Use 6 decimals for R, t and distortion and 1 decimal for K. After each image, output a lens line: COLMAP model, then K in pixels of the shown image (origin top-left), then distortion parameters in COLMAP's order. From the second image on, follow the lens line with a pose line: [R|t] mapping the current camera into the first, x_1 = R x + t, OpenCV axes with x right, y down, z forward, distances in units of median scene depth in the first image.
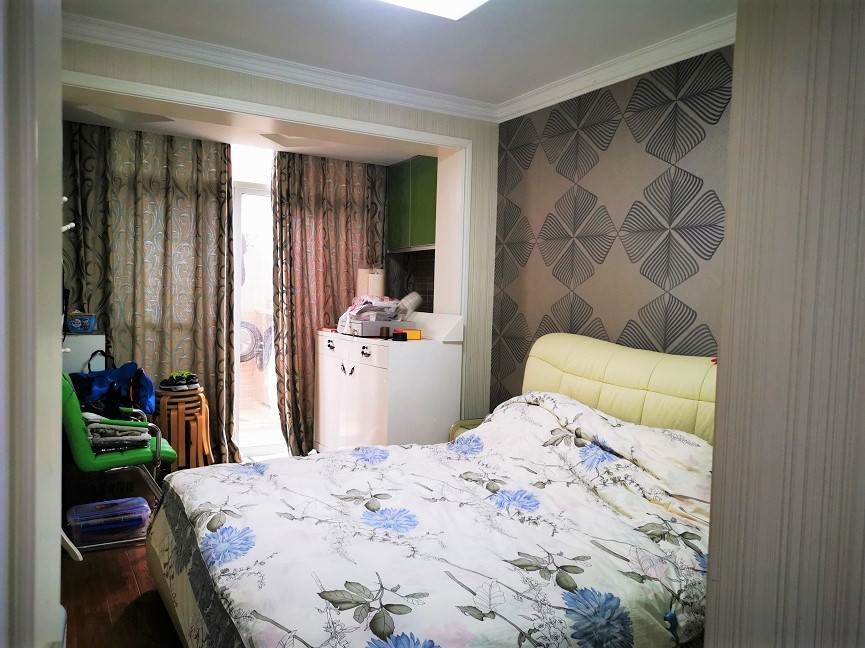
lens RADIAL K [[673.8, 0, 430.9], [0, 673.8, 325.8], [0, 0, 1]] dist [0.045376, -0.004206]
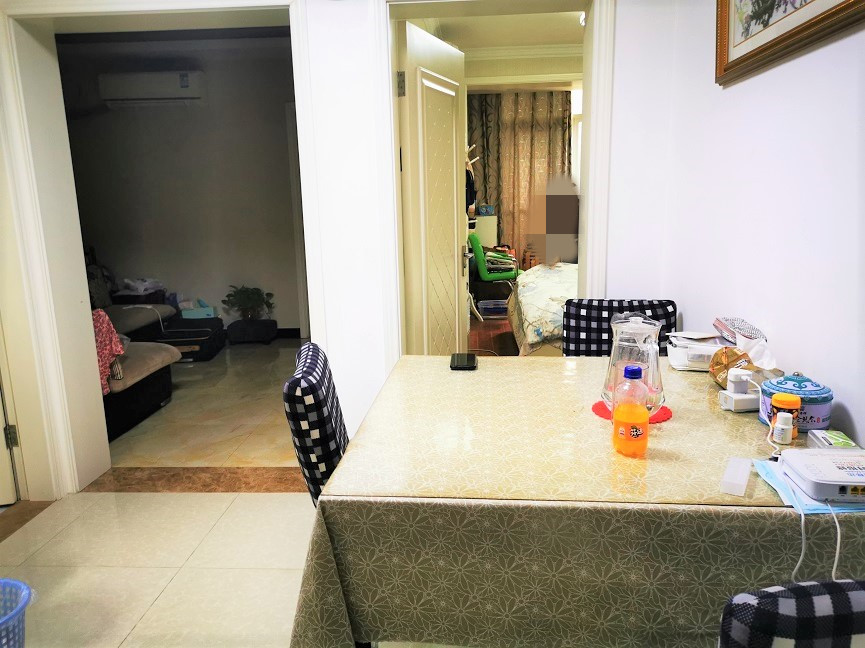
lens RADIAL K [[673.8, 0, 435.6], [0, 673.8, 323.6], [0, 0, 1]] dist [0.045376, -0.004206]
pose [[0.833290, 0.056829, -0.549908, 0.347226], [0.021184, 0.990690, 0.134482, 0.046646], [0.552431, -0.123712, 0.824327, -0.540908]]
